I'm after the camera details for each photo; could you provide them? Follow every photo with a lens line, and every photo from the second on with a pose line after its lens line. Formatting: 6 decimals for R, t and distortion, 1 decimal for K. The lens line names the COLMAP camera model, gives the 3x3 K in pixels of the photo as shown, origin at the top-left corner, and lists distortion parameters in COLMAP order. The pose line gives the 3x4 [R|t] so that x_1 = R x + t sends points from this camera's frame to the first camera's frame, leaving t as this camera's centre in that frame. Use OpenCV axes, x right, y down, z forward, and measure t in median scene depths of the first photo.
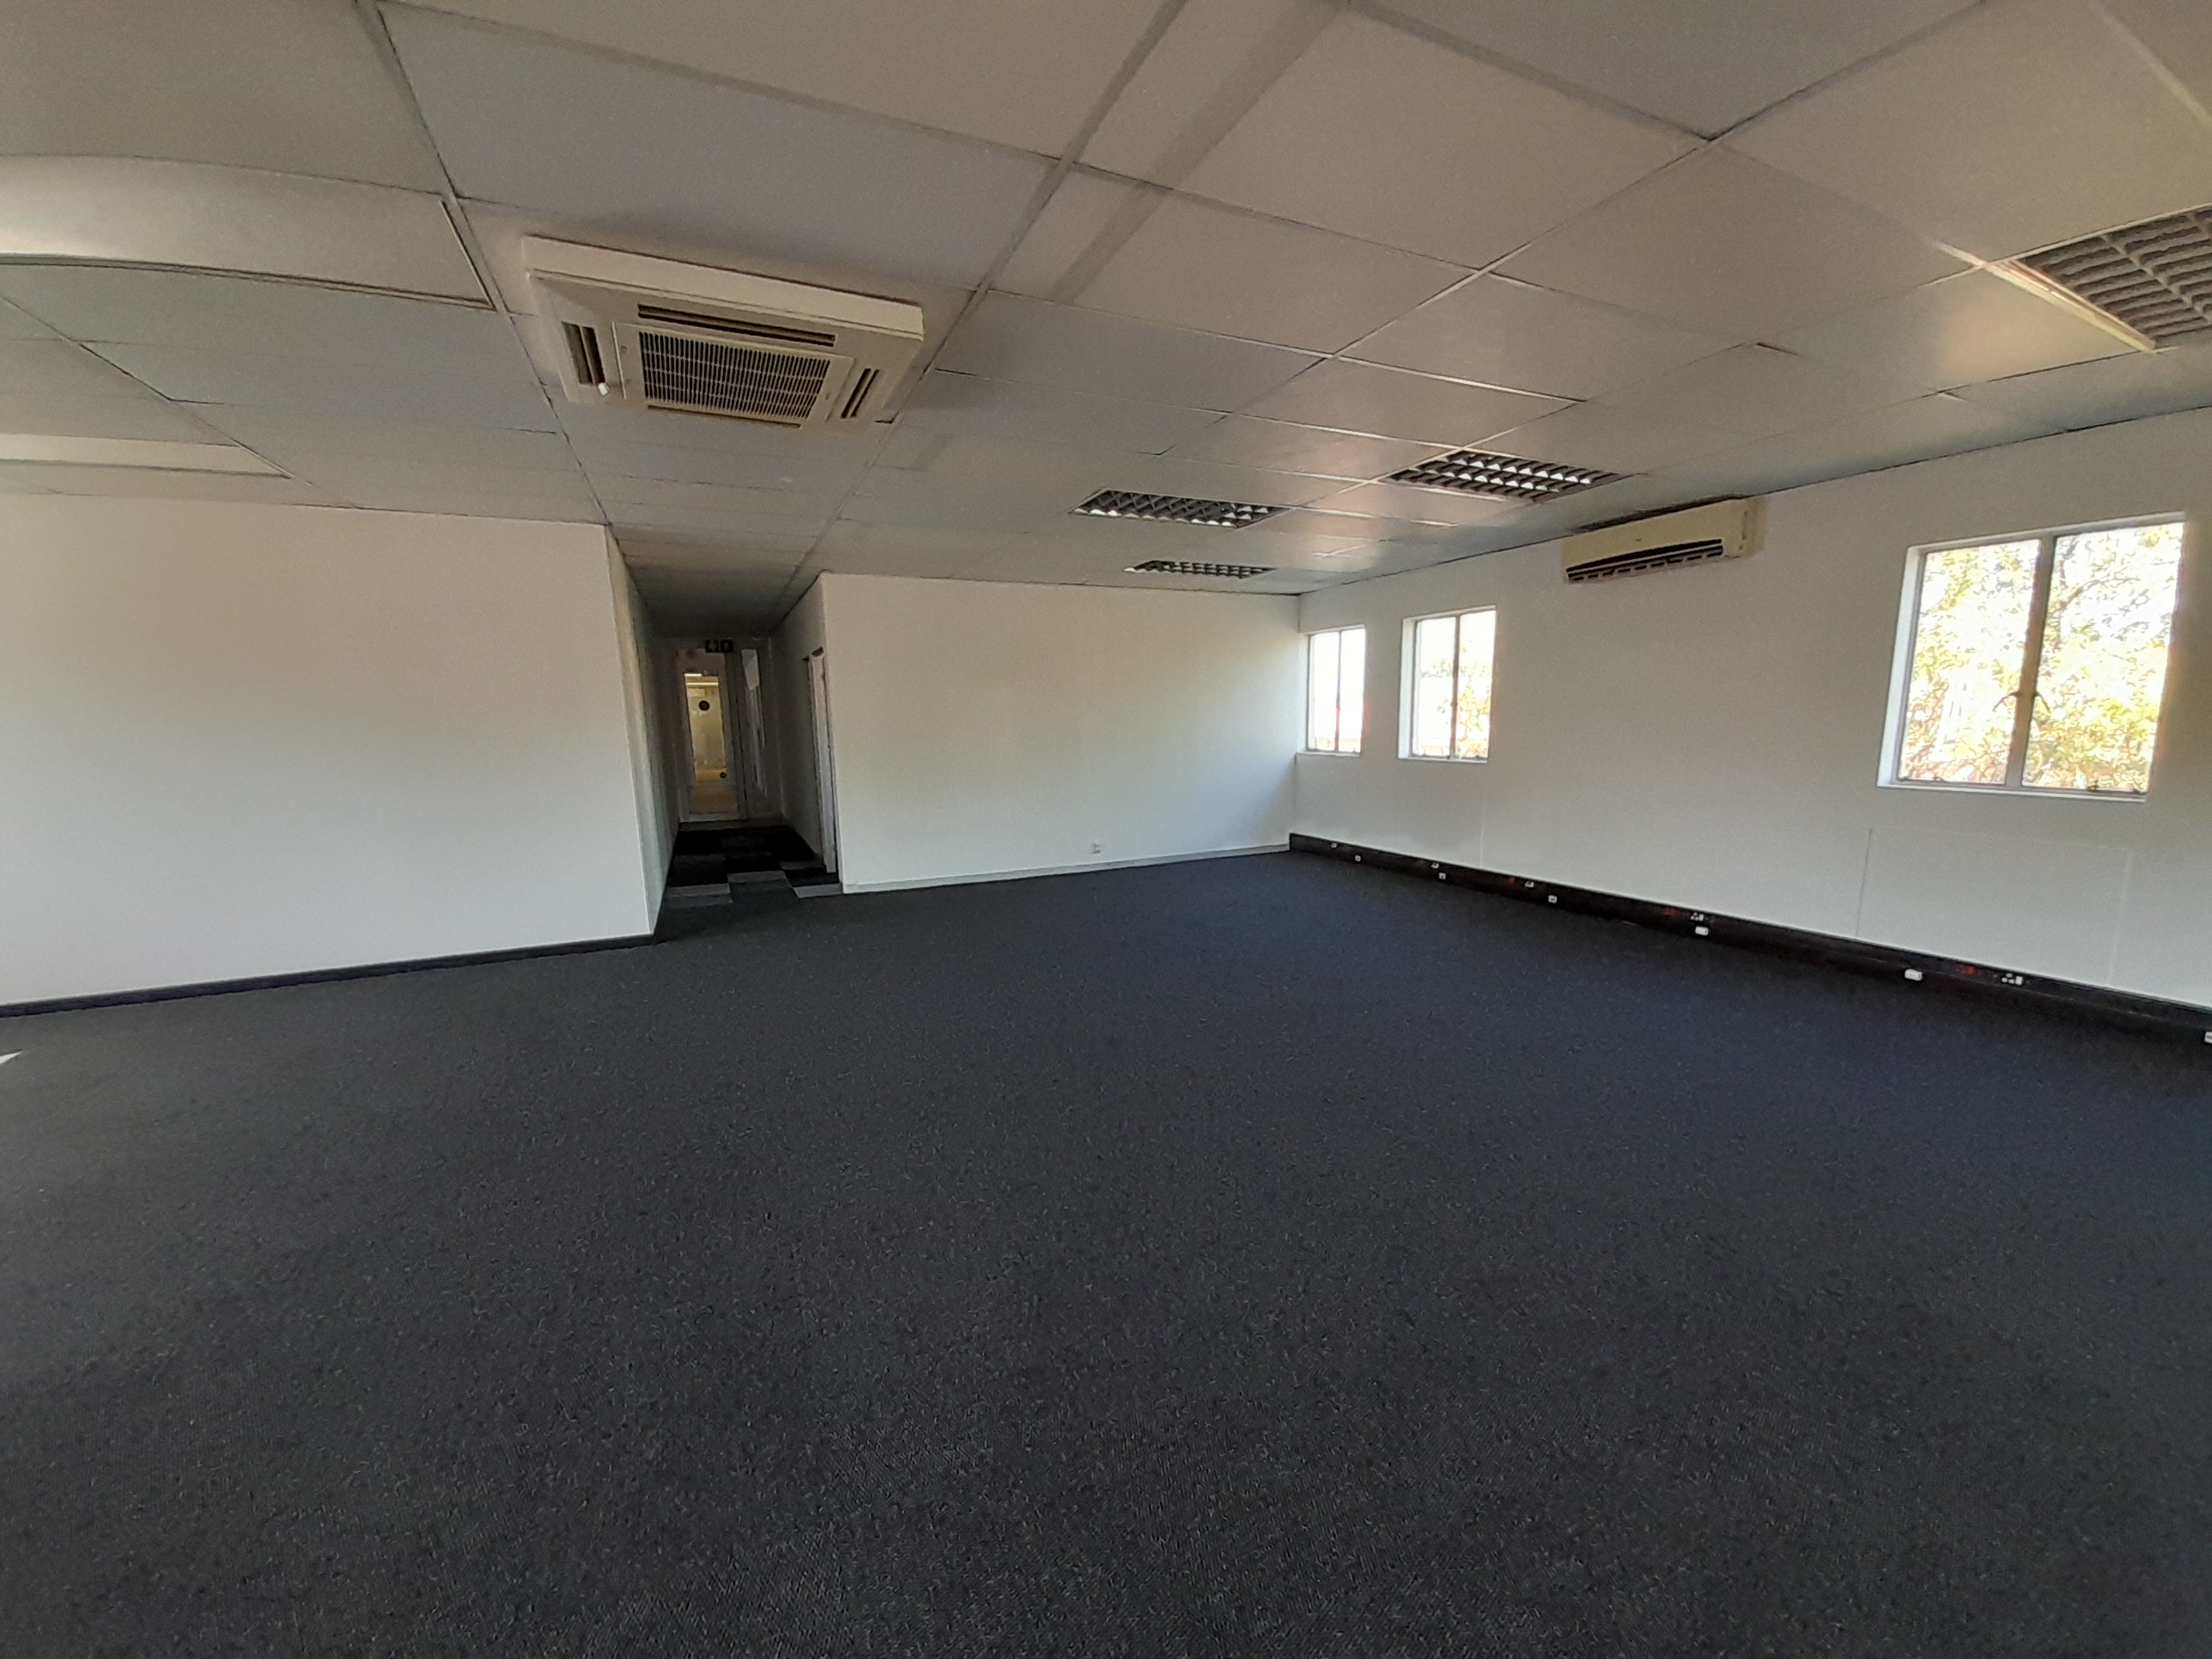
lens RADIAL K [[870.7, 0, 1109.9], [0, 870.7, 856.0], [0, 0, 1]] dist [0.017730, -0.014845]
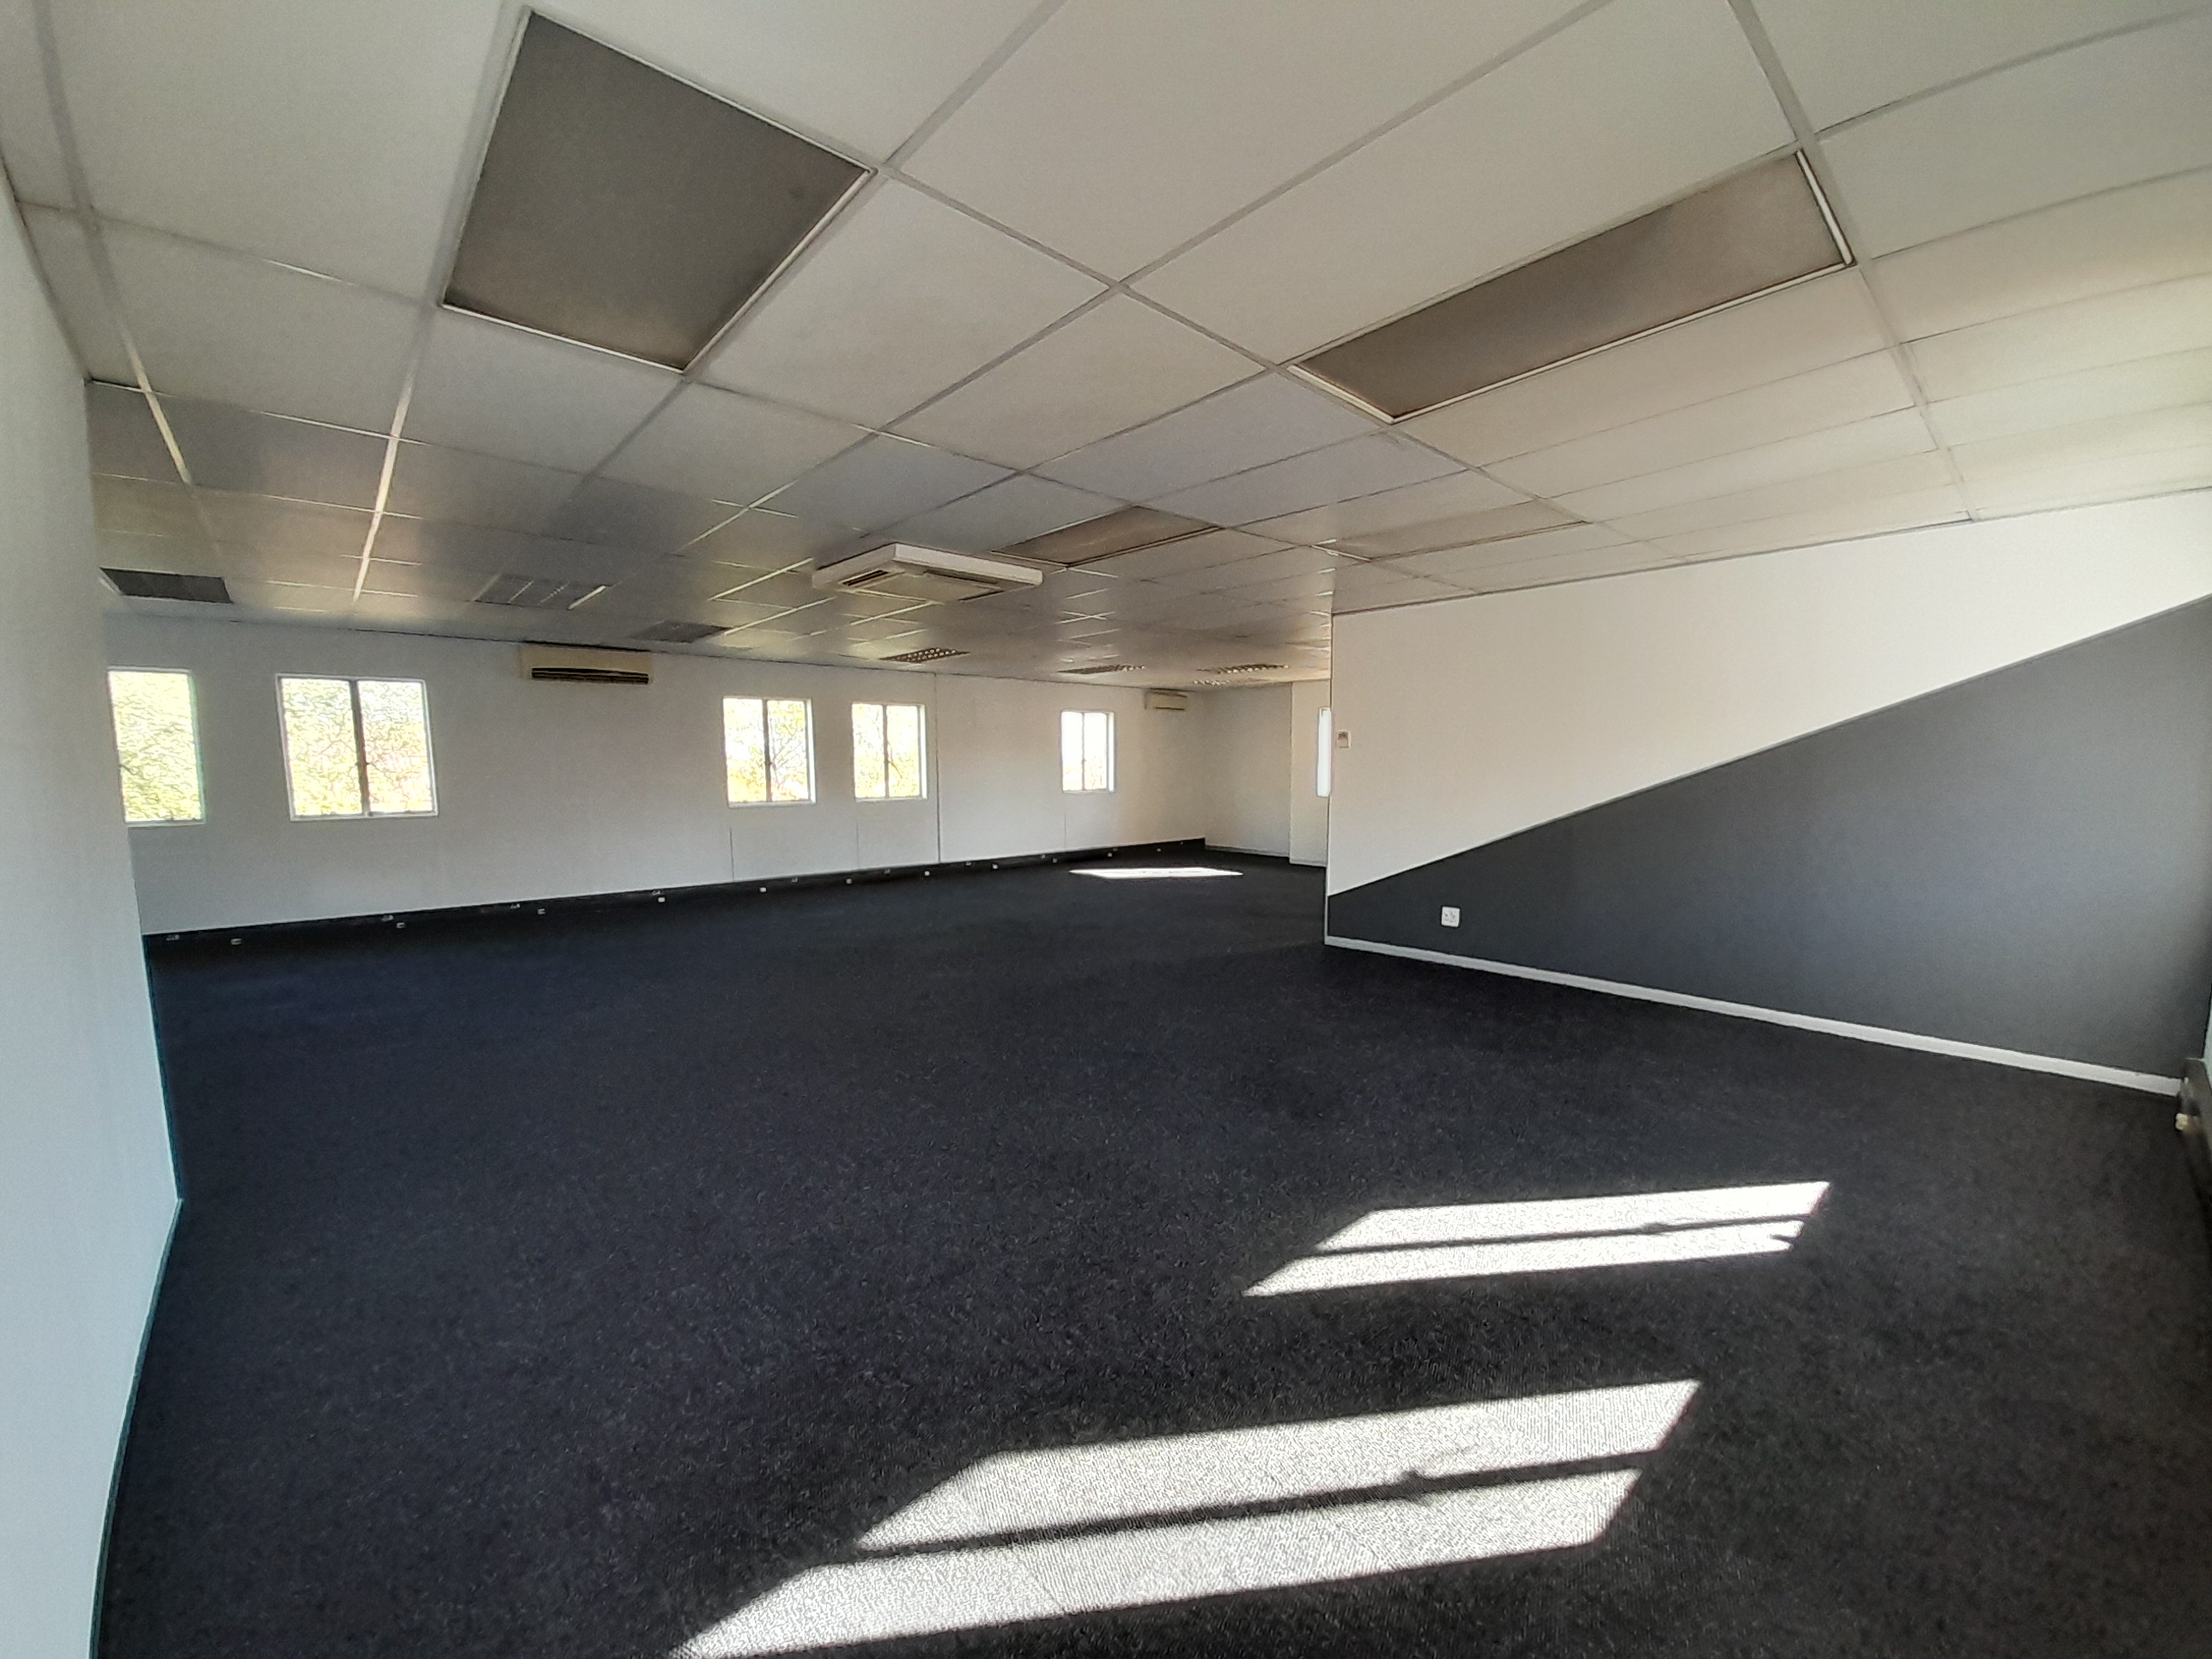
lens RADIAL K [[870.7, 0, 1112.2], [0, 870.7, 872.7], [0, 0, 1]] dist [0.017730, -0.014845]
pose [[-0.288355, -0.102950, 0.951973, -1.231521], [0.162118, 0.974601, 0.154503, -0.089100], [-0.943700, 0.198883, -0.264341, 0.640876]]
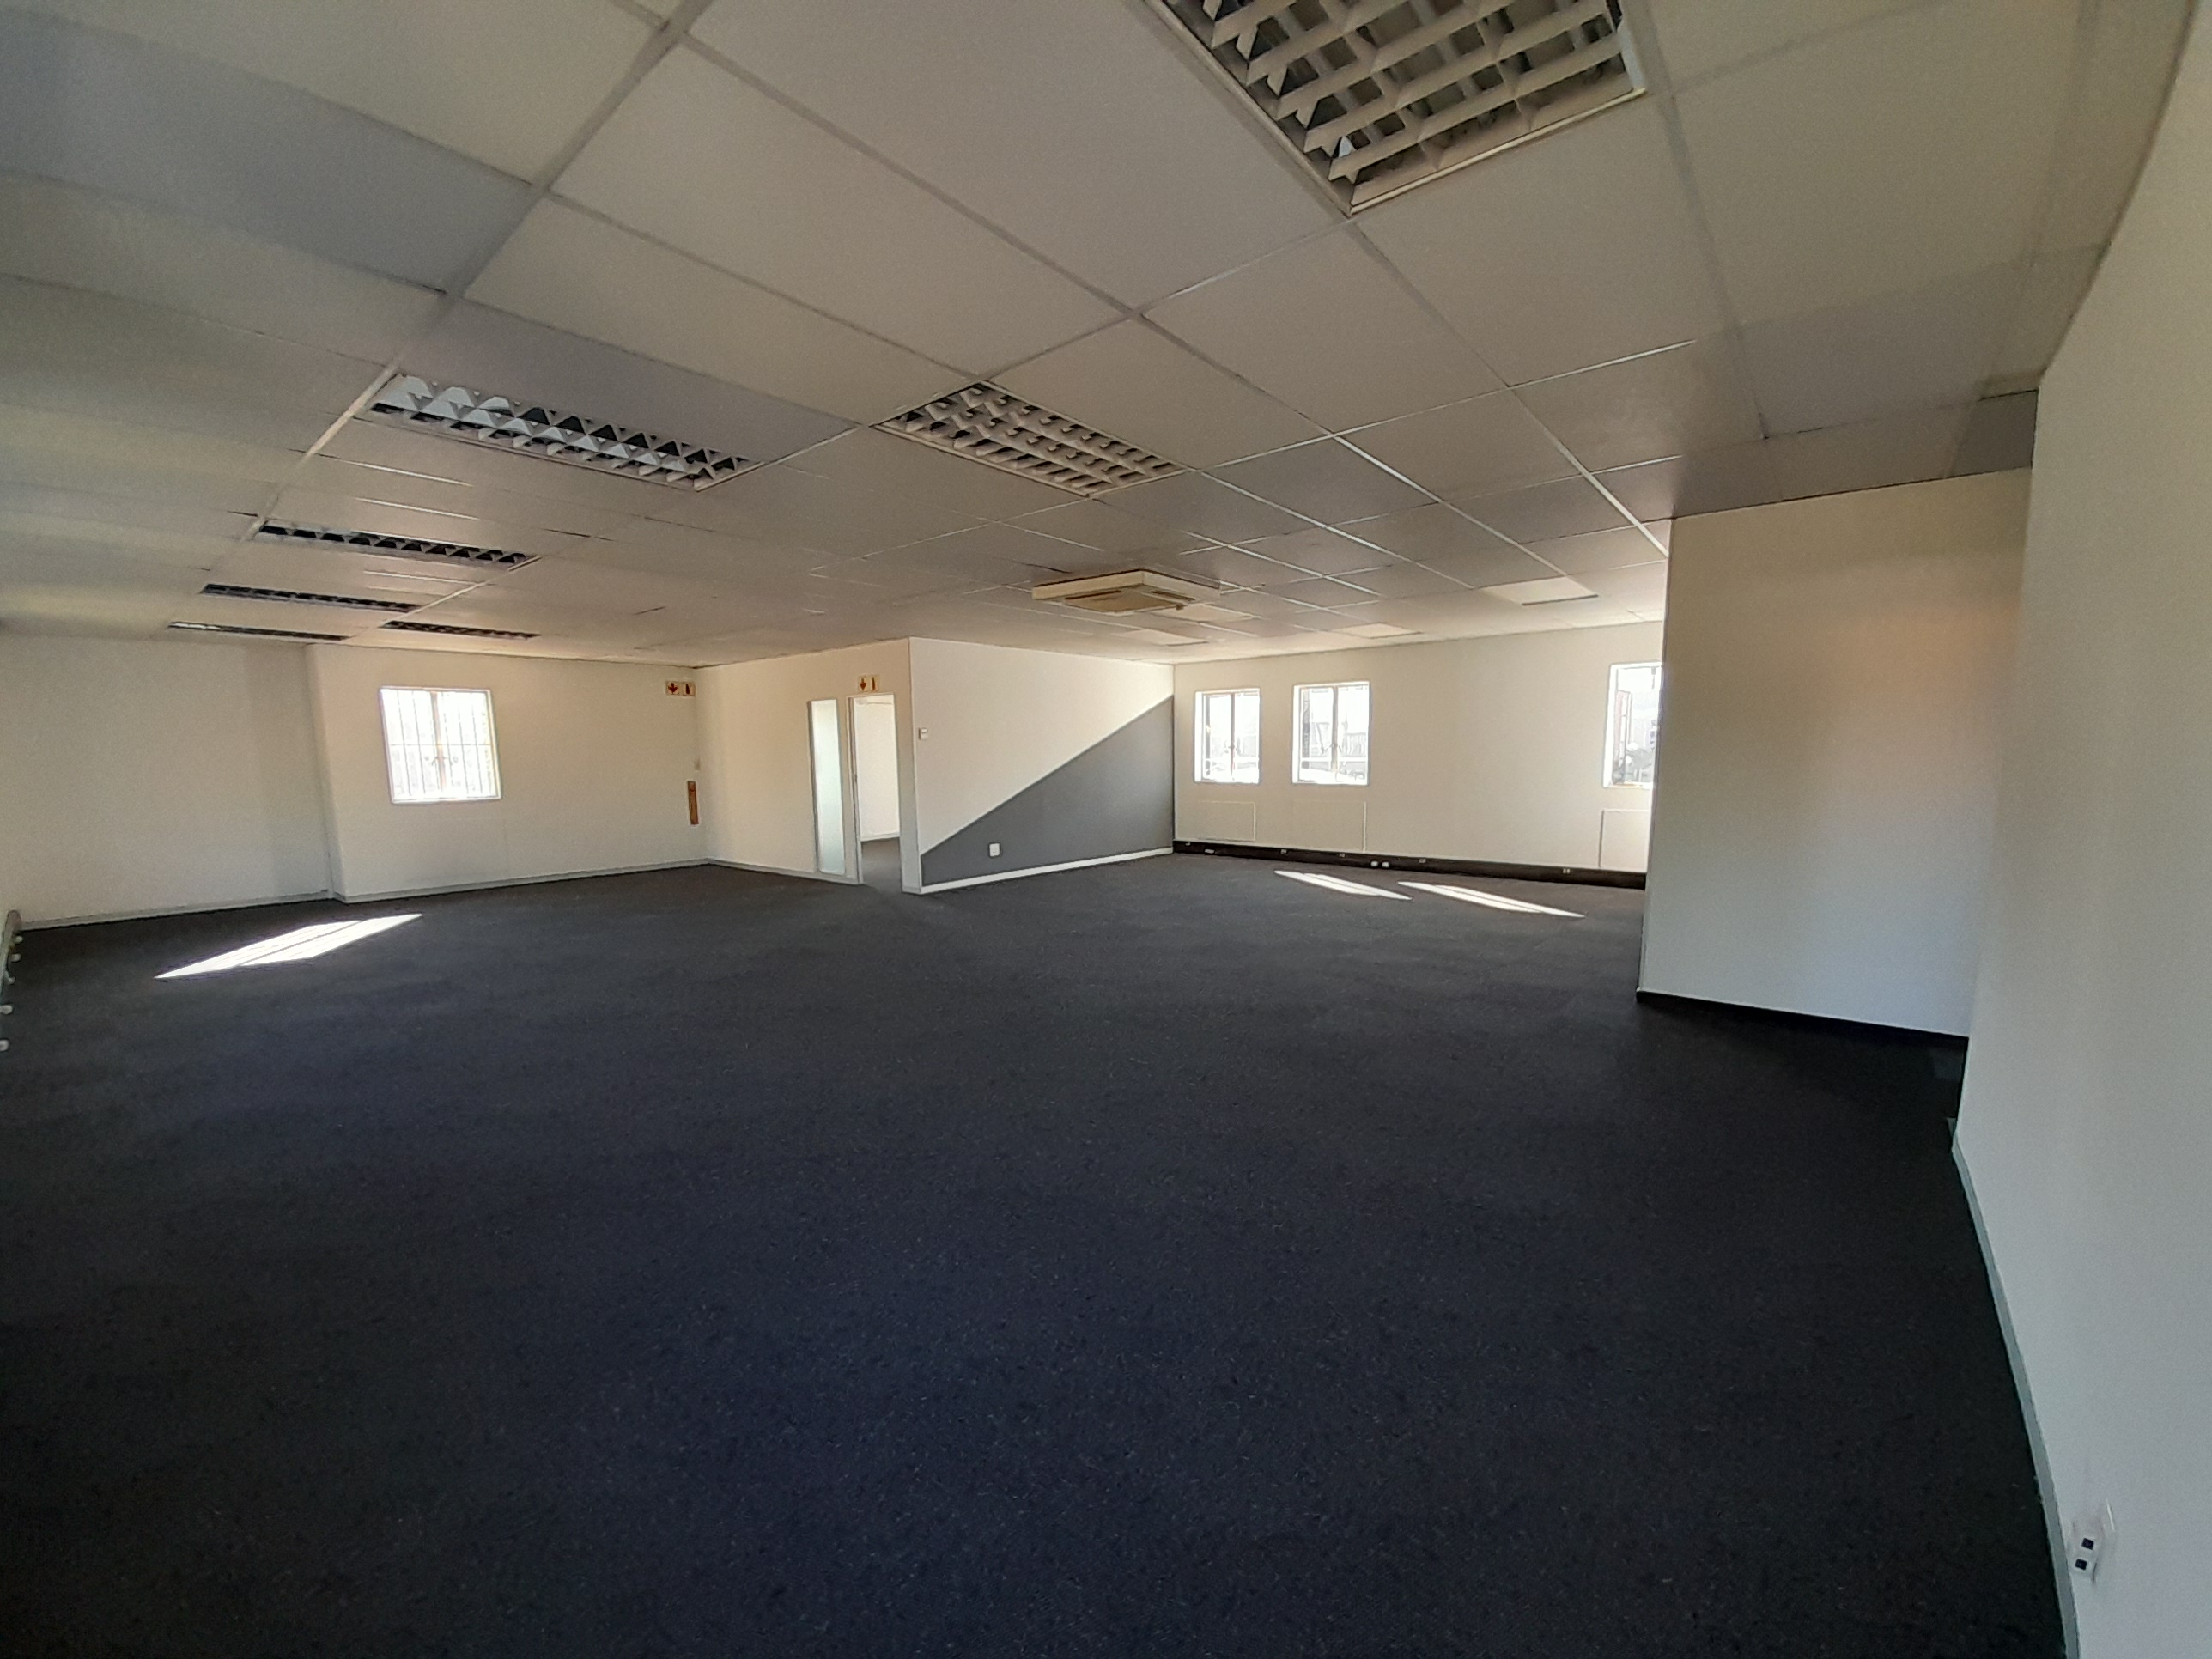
lens RADIAL K [[870.7, 0, 1113.5], [0, 870.7, 861.3], [0, 0, 1]] dist [0.017730, -0.014845]
pose [[-0.904044, 0.081948, -0.419510, 0.320143], [-0.041035, 0.960278, 0.276011, -0.273682], [0.425465, 0.266741, -0.864771, 1.632447]]
